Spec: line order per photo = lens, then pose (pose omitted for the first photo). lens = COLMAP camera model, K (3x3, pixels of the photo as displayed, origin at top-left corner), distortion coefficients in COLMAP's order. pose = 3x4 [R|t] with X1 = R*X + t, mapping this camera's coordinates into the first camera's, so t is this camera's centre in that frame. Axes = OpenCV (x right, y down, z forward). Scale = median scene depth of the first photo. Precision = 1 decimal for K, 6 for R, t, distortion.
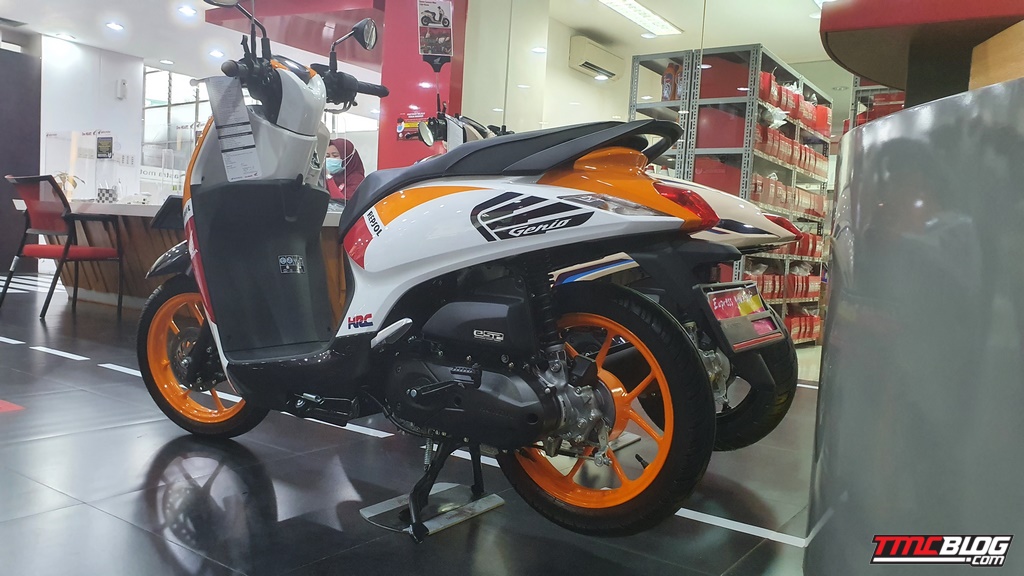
lens RADIAL K [[775.0, 0, 512.0], [0, 775.0, 288.0], [0, 0, 1]] dist [0.113685, -0.000180]
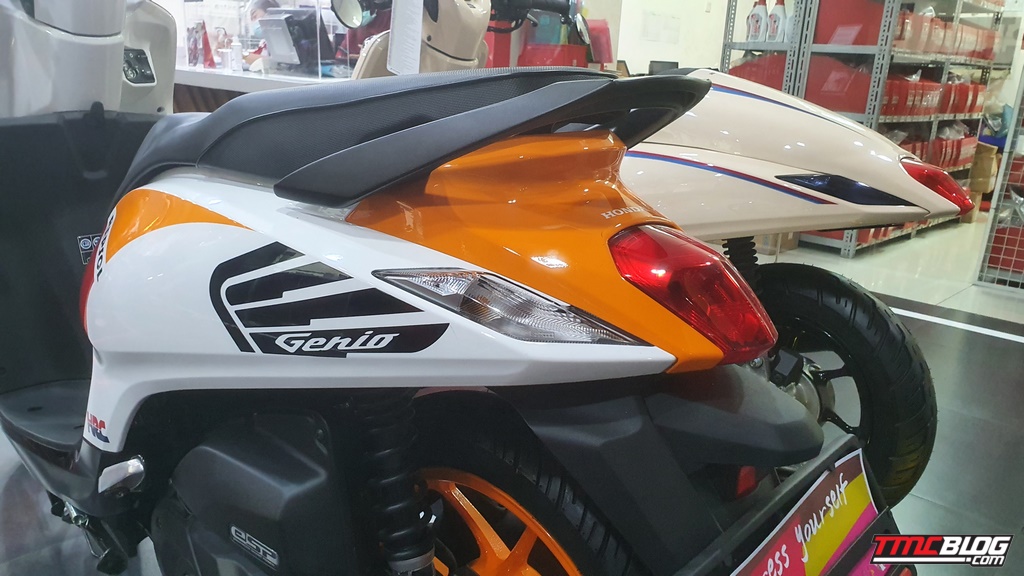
lens RADIAL K [[773.6, 0, 509.7], [0, 773.6, 256.4], [0, 0, 1]] dist [0.088433, 0.000803]
pose [[0.989868, 0.031502, -0.138454, 0.168179], [-0.005832, 0.983277, 0.182021, -0.180691], [0.141873, -0.179369, 0.973498, 0.549727]]
